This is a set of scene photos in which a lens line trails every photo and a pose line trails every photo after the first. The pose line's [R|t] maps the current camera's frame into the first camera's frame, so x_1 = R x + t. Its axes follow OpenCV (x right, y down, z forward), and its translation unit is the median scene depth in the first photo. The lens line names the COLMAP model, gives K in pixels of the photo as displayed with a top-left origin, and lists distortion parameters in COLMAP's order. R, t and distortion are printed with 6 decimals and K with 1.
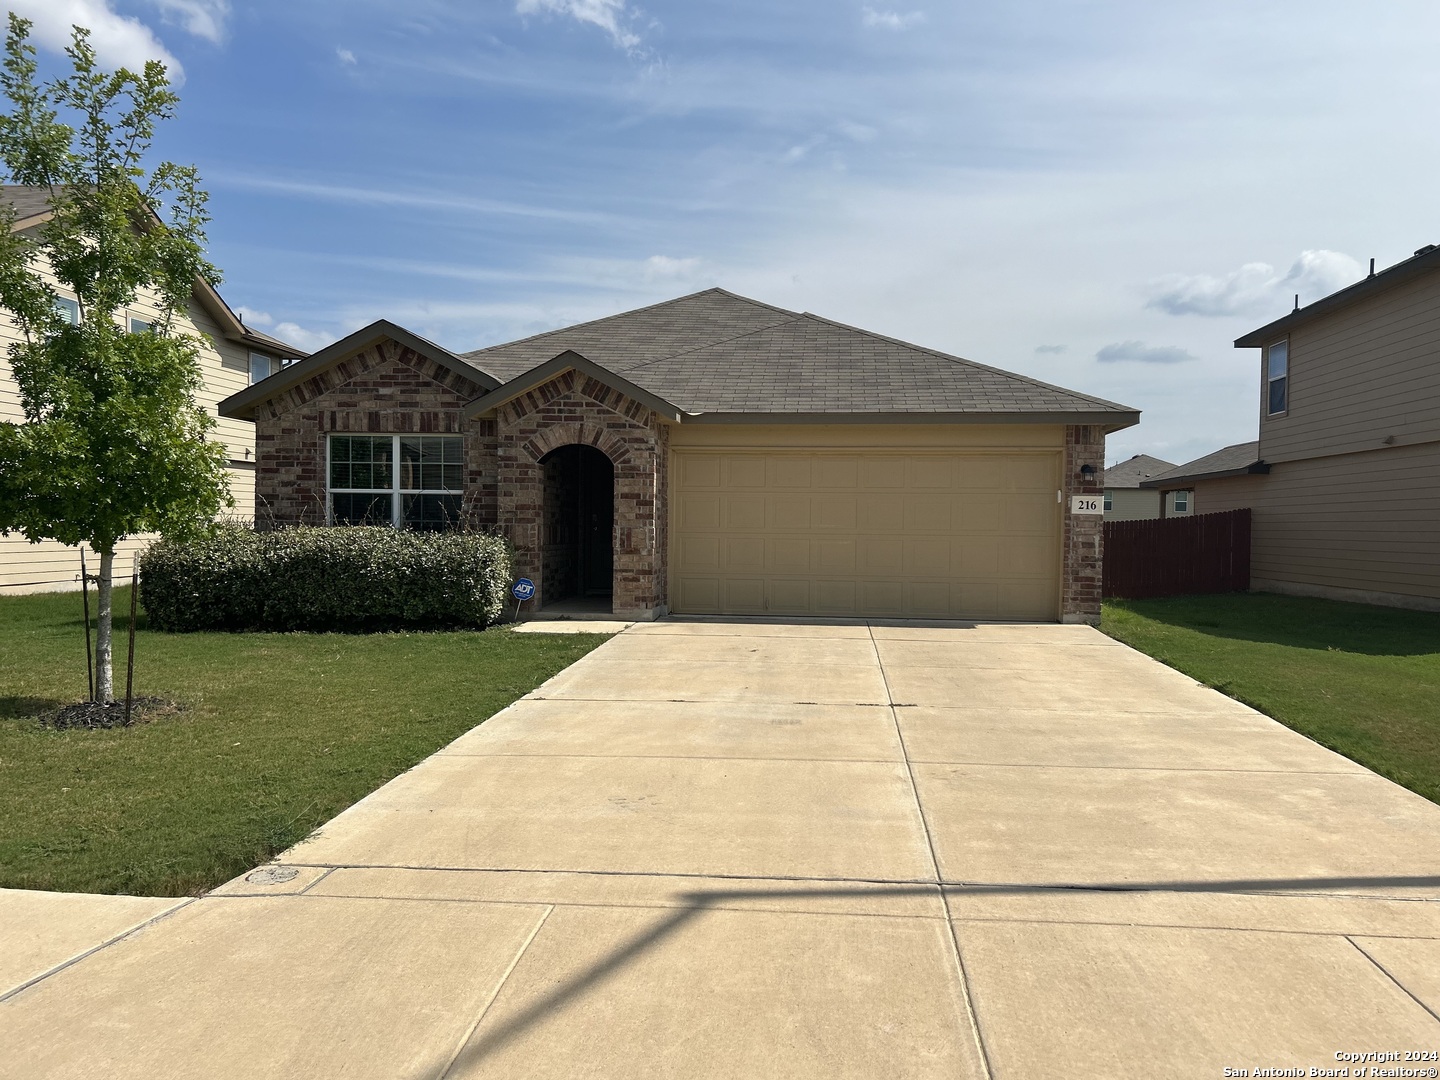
lens RADIAL K [[1084.6, 0, 720.1], [0, 1084.6, 549.4], [0, 0, 1]] dist [0.085597, -0.125401]
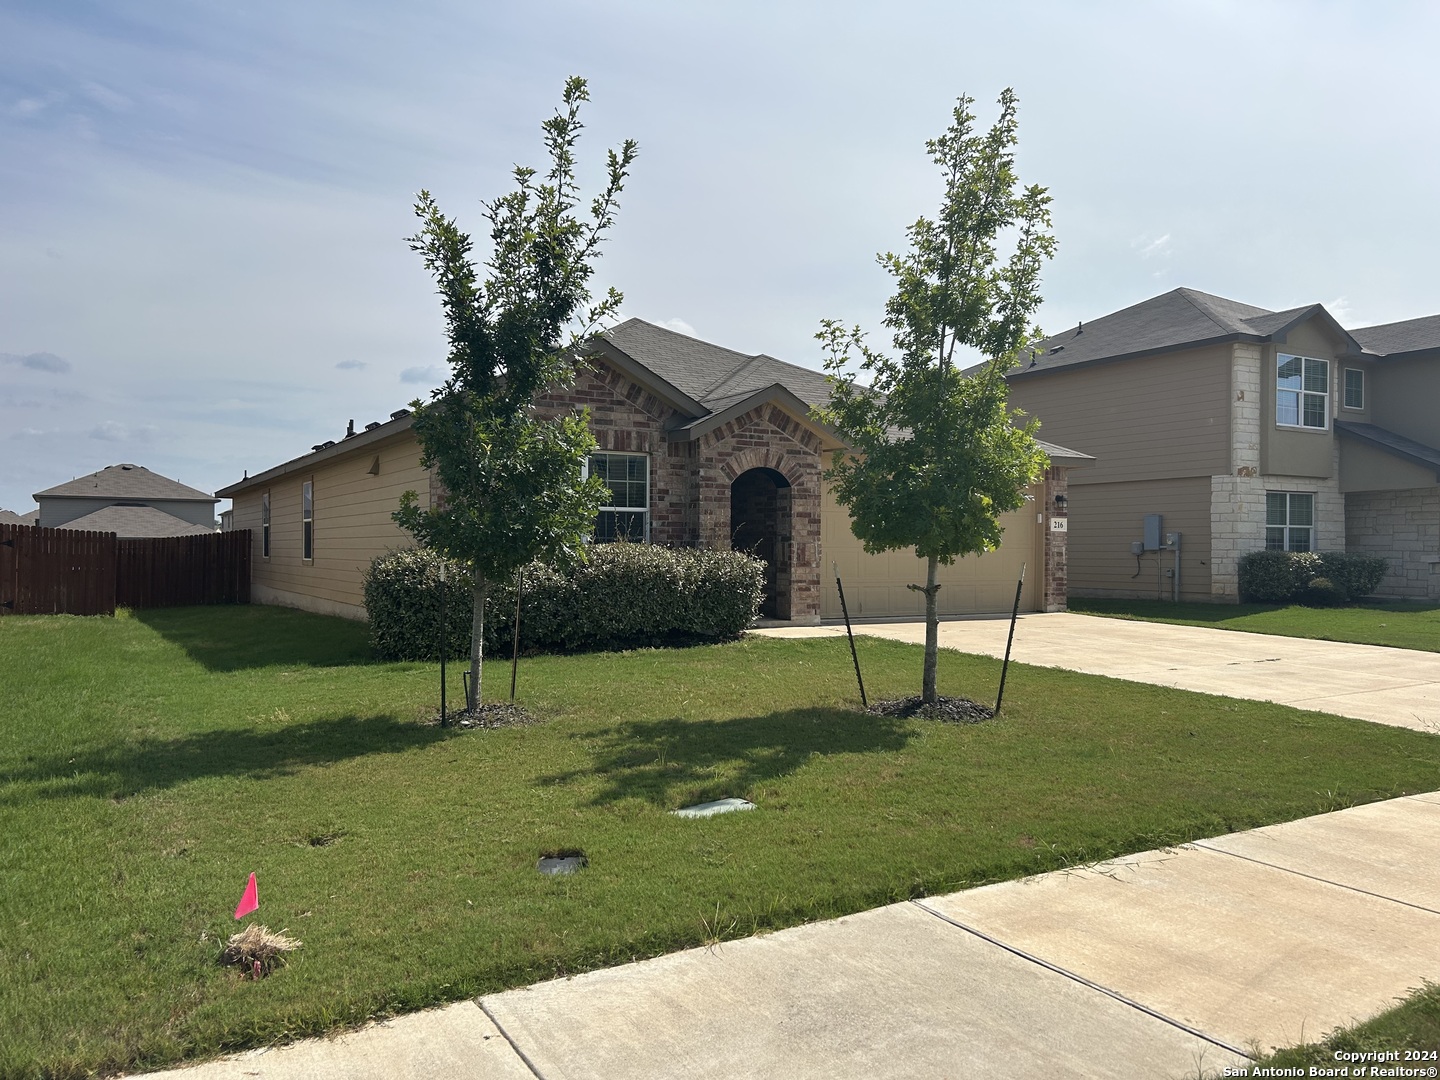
lens RADIAL K [[1084.6, 0, 720.1], [0, 1084.6, 549.4], [0, 0, 1]] dist [0.085597, -0.125401]
pose [[0.818604, -0.008955, 0.574288, -0.794655], [0.018479, 0.999771, -0.010750, -0.002940], [-0.574061, 0.019413, 0.818582, 0.127657]]
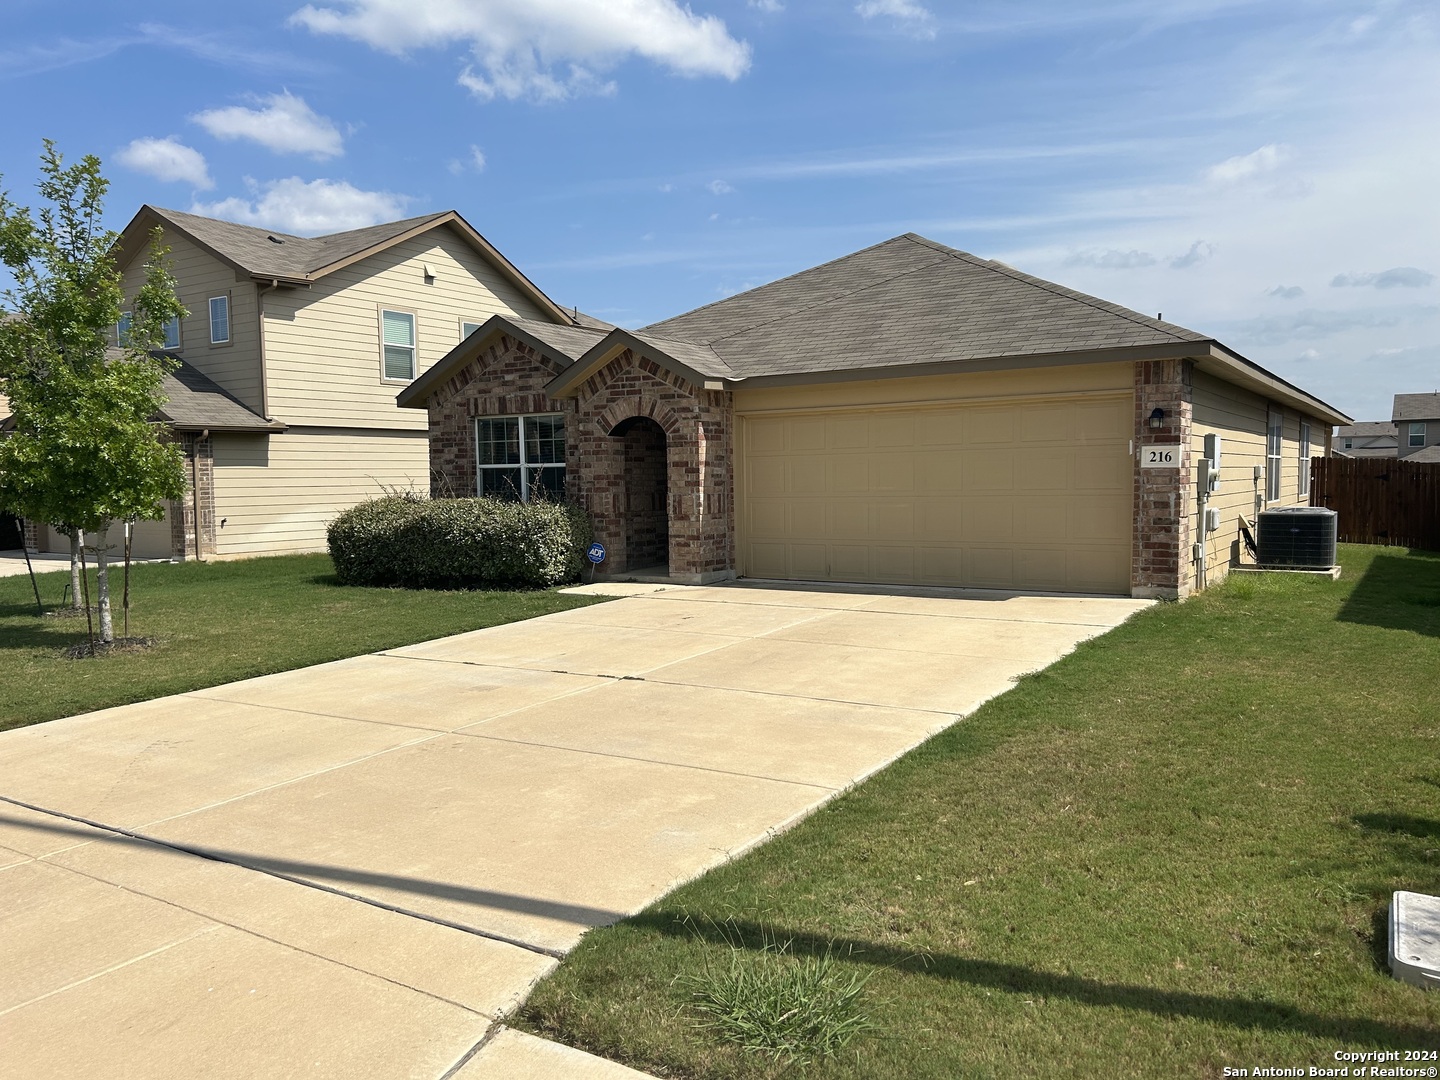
lens RADIAL K [[1084.6, 0, 720.1], [0, 1084.6, 549.4], [0, 0, 1]] dist [0.085597, -0.125401]
pose [[0.880563, 0.005592, -0.473896, 0.437939], [0.015120, 0.999090, 0.039885, -0.008510], [0.473688, -0.042286, 0.879677, 0.103339]]
